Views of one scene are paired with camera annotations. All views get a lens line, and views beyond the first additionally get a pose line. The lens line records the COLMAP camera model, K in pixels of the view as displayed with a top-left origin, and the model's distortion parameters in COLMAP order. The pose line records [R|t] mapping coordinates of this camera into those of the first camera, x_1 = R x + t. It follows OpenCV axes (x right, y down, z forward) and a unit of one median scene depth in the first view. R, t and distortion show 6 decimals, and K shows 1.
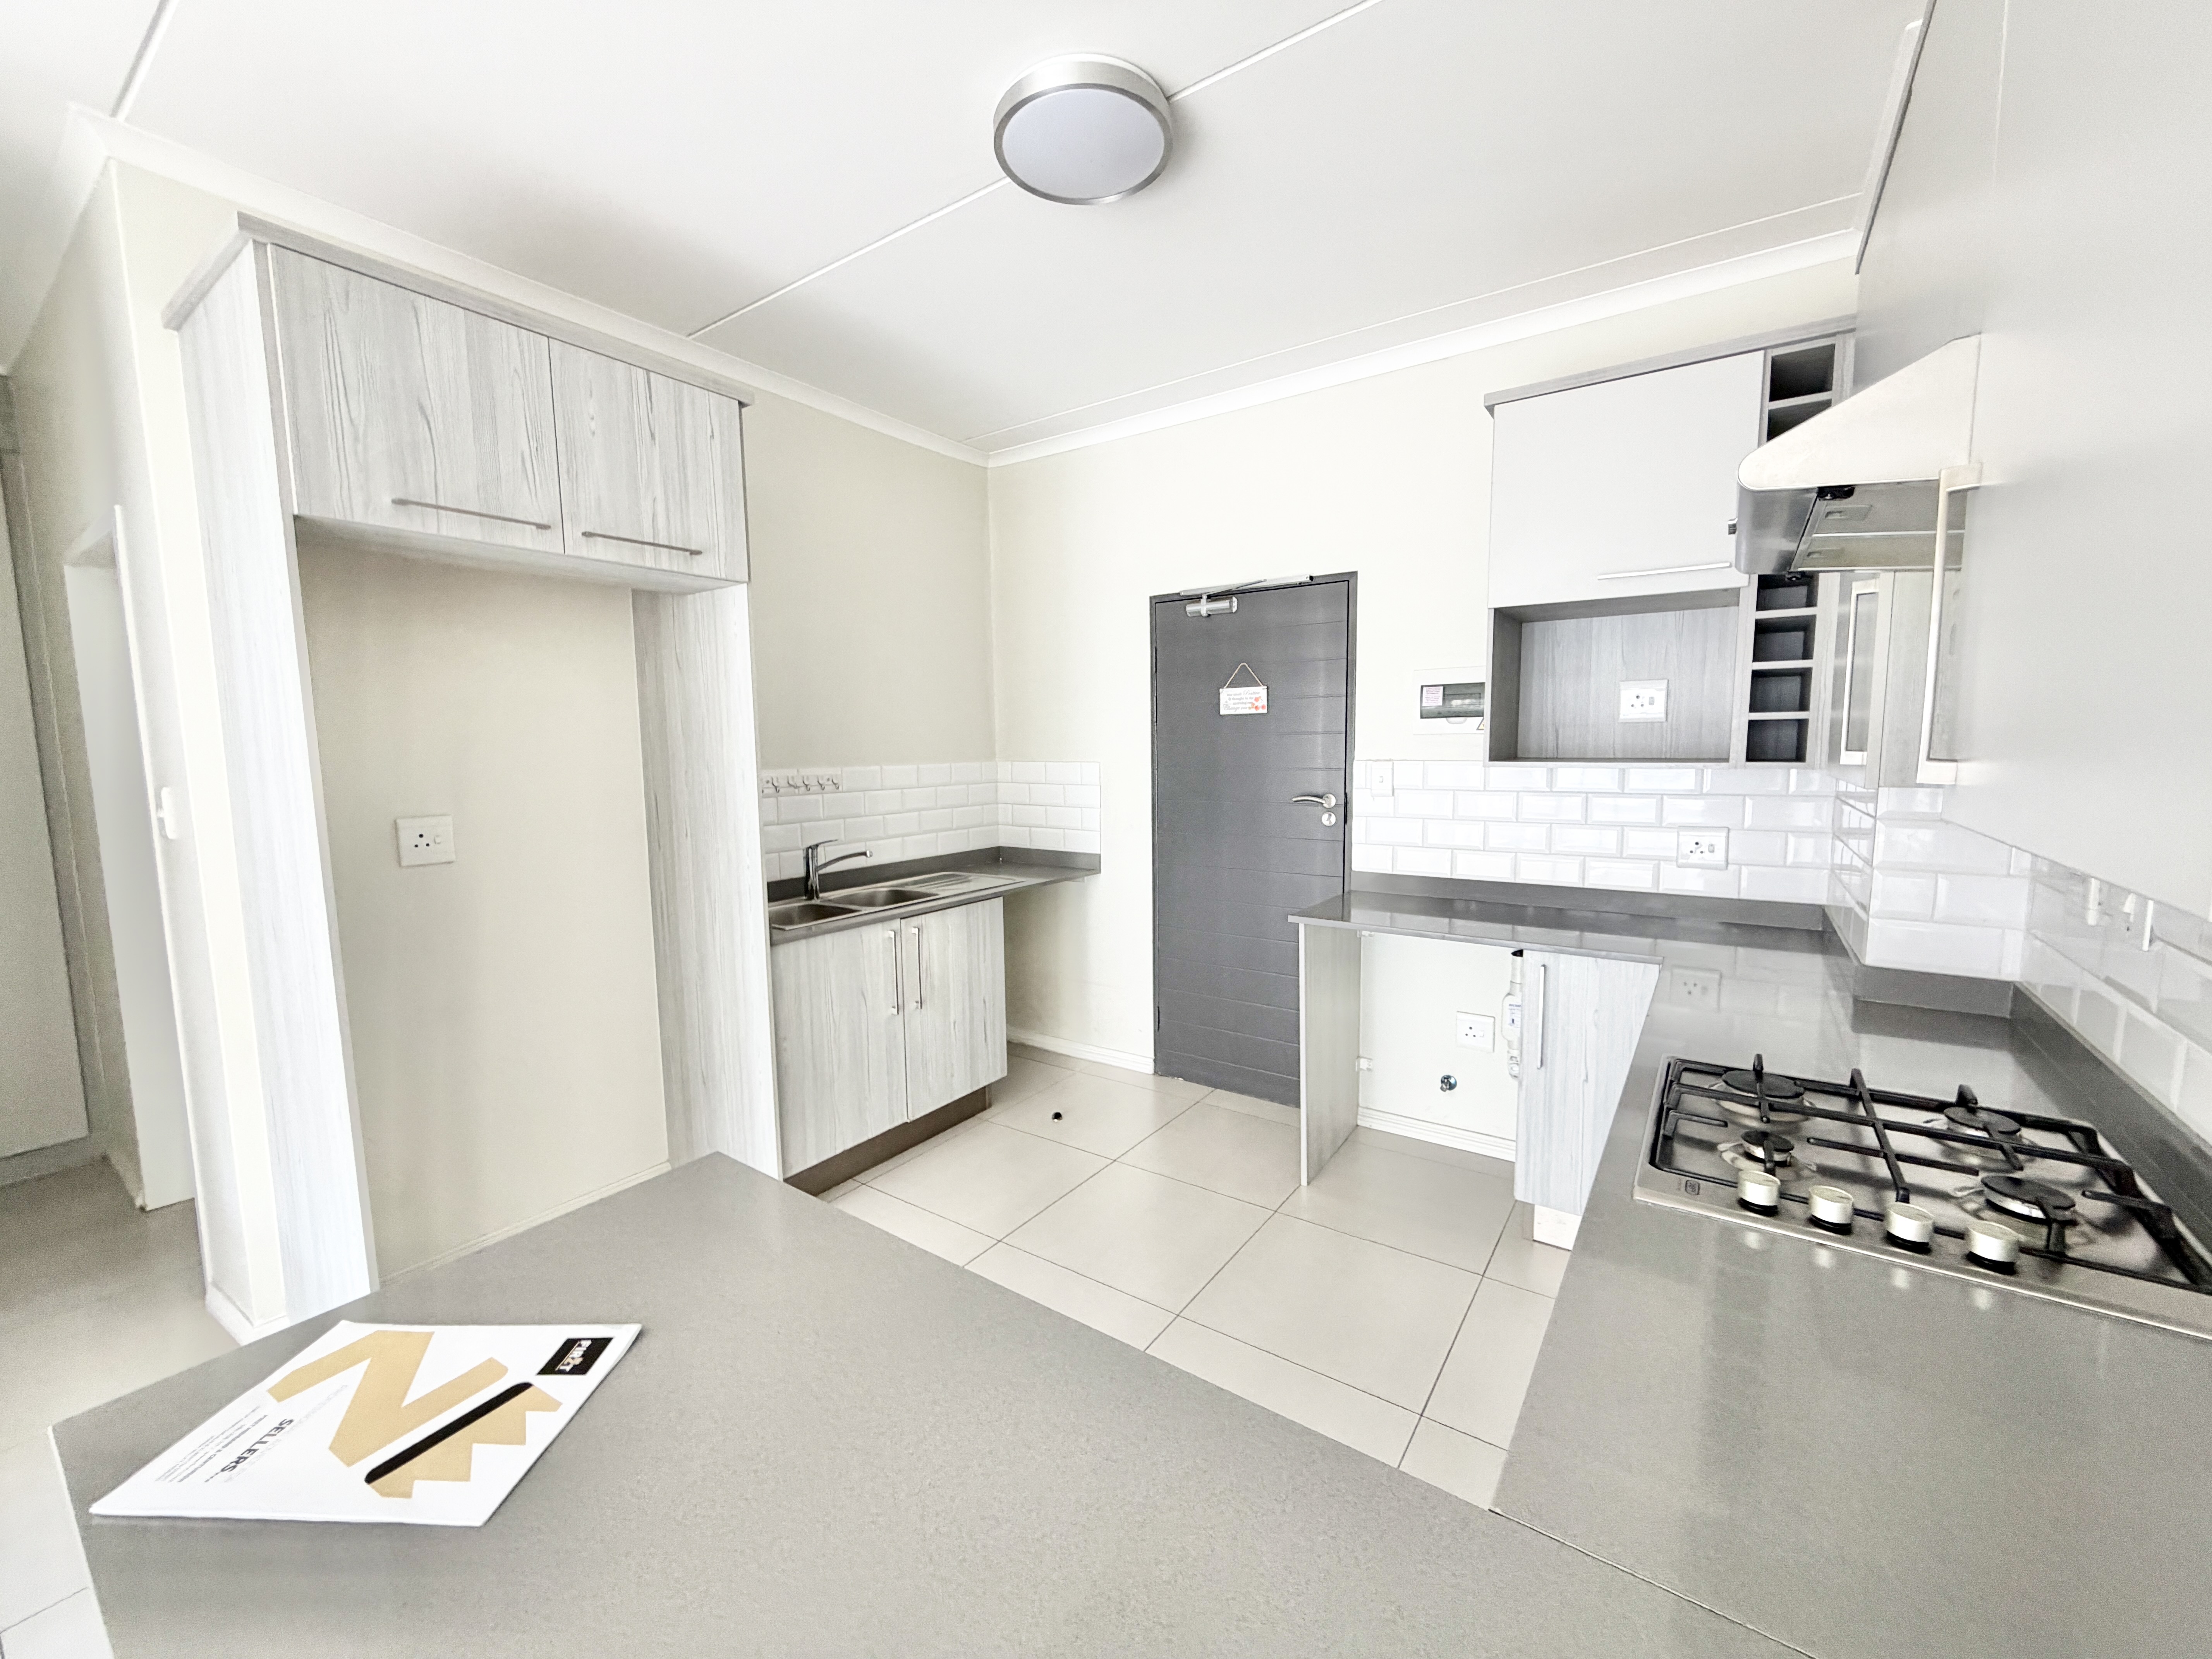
lens RADIAL K [[883.9, 0, 1102.0], [0, 883.9, 833.0], [0, 0, 1]] dist [0.000545, -0.000048]
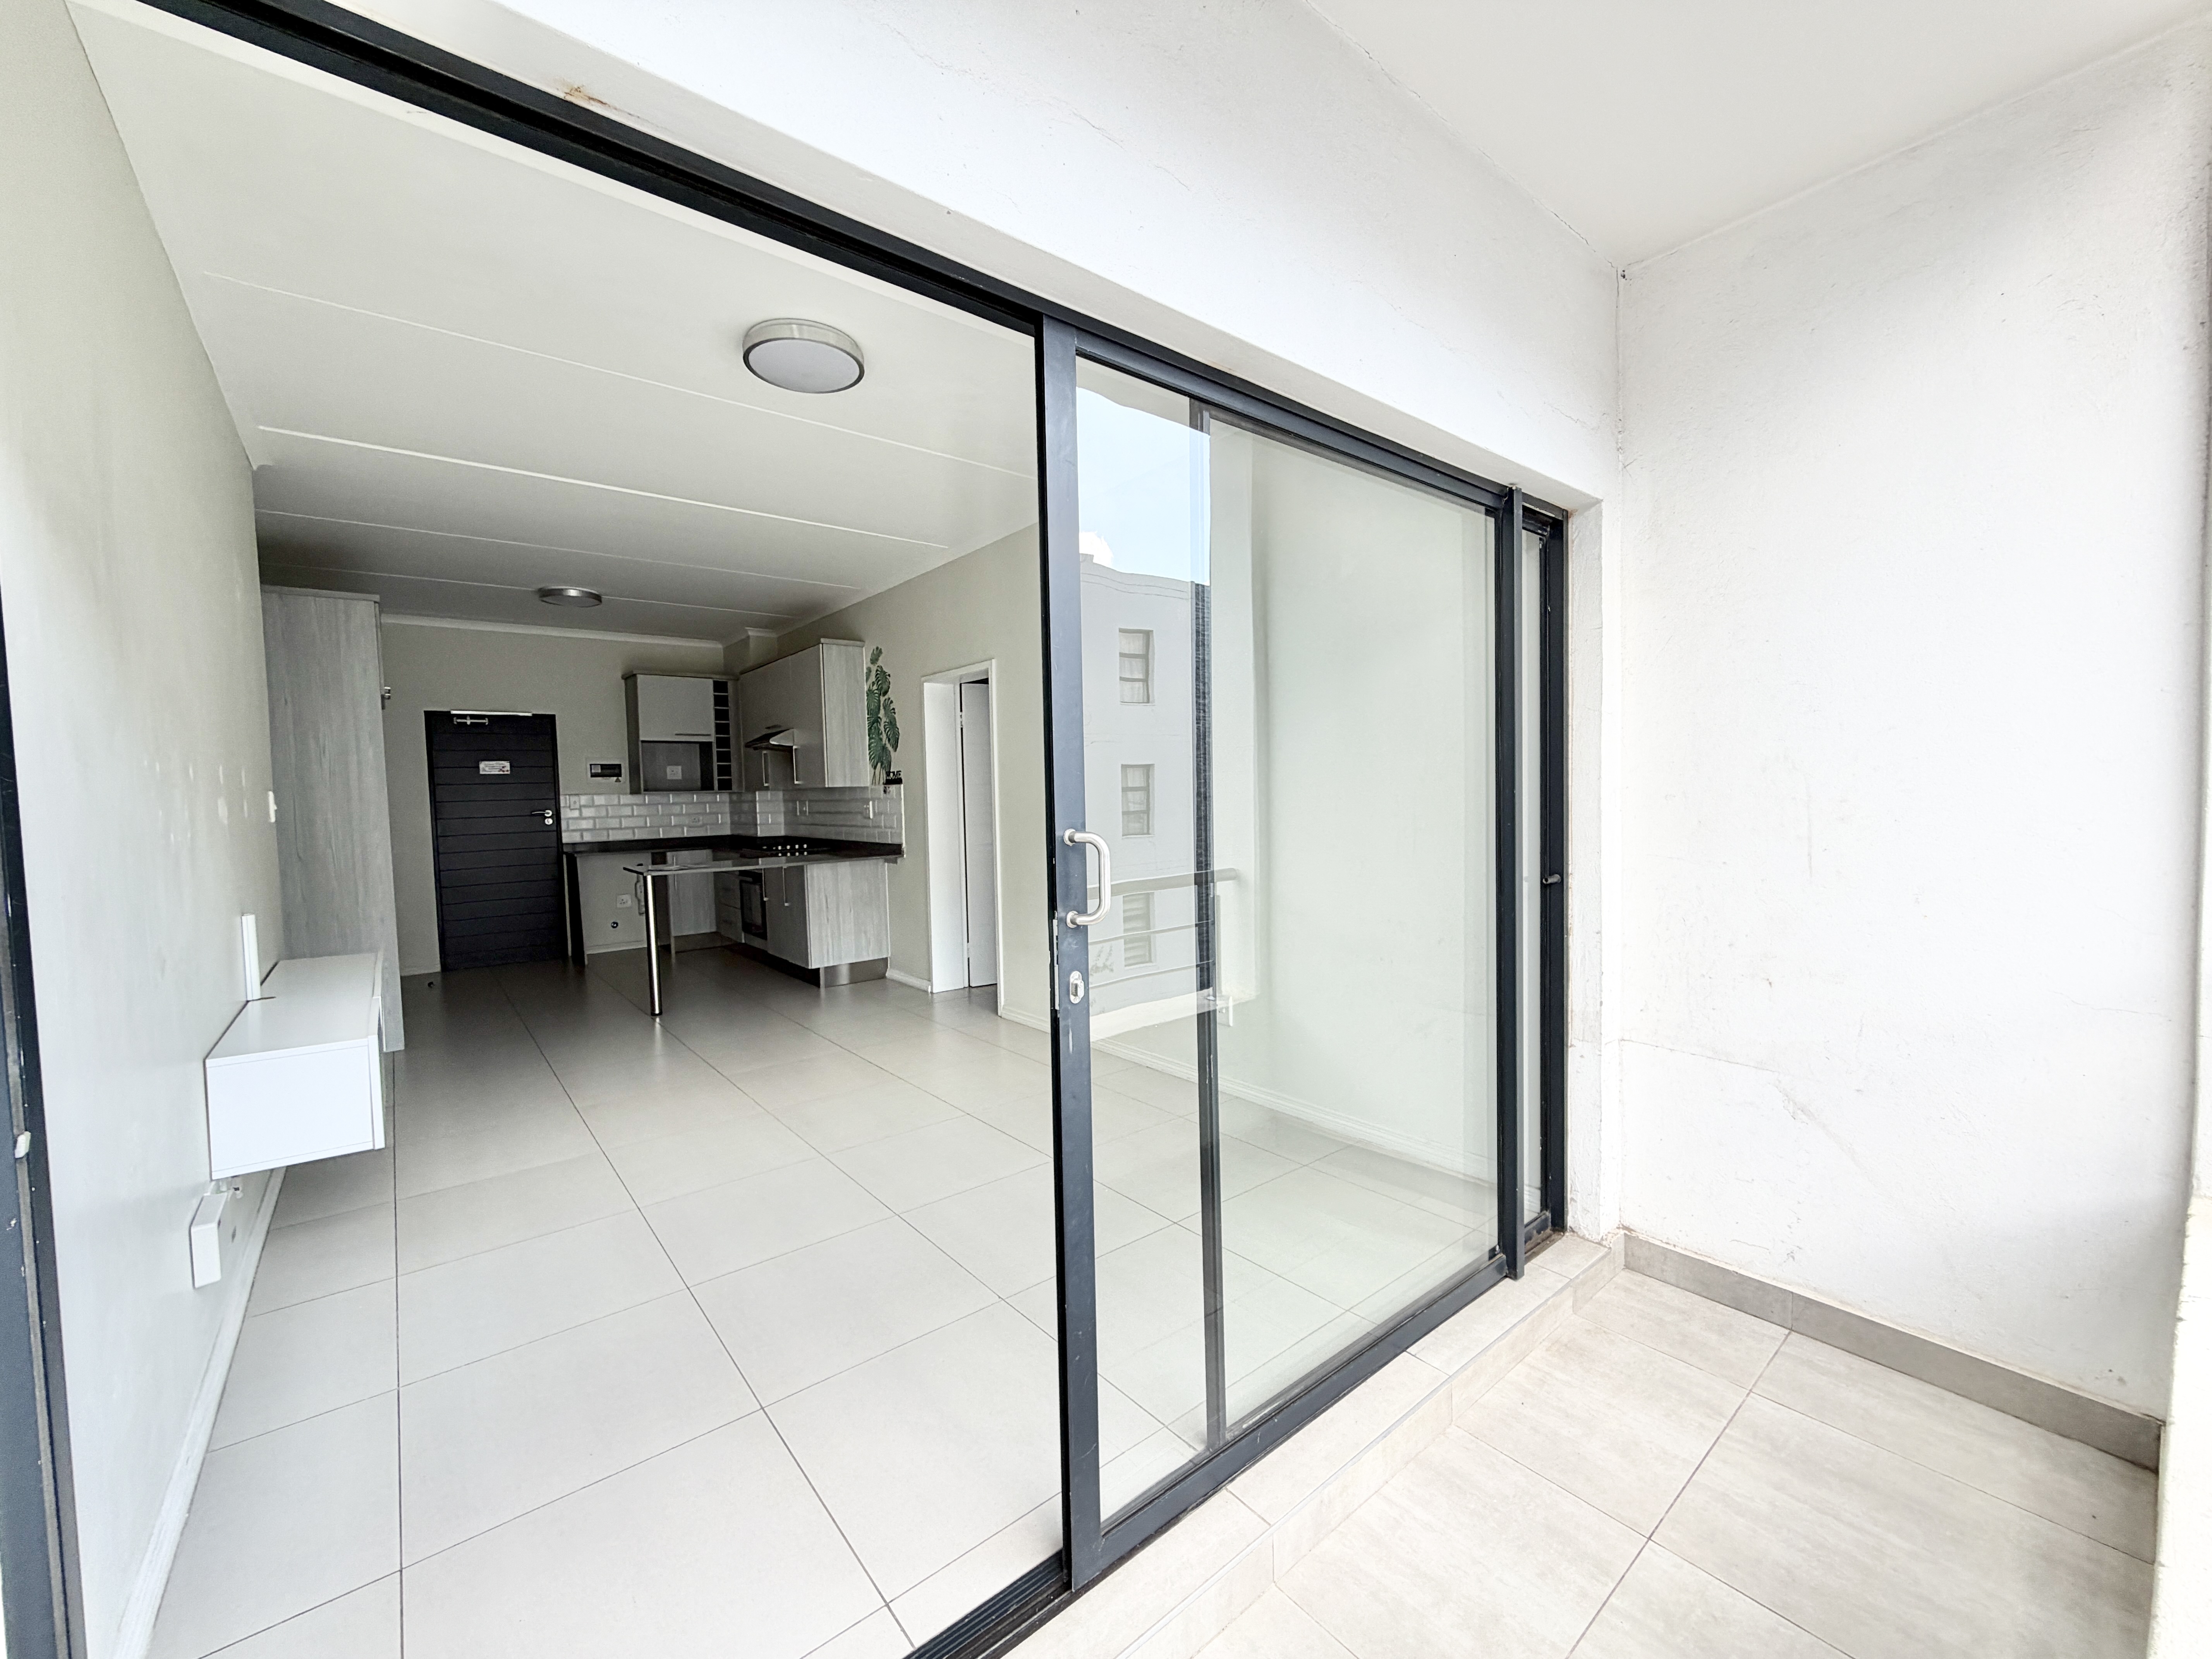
lens RADIAL K [[883.9, 0, 1102.0], [0, 883.9, 833.0], [0, 0, 1]] dist [0.000545, -0.000048]
pose [[0.268351, -0.046608, 0.962193, -1.614052], [0.122933, 0.992319, 0.013782, 0.163811], [-0.955445, 0.114587, 0.272020, -1.004138]]
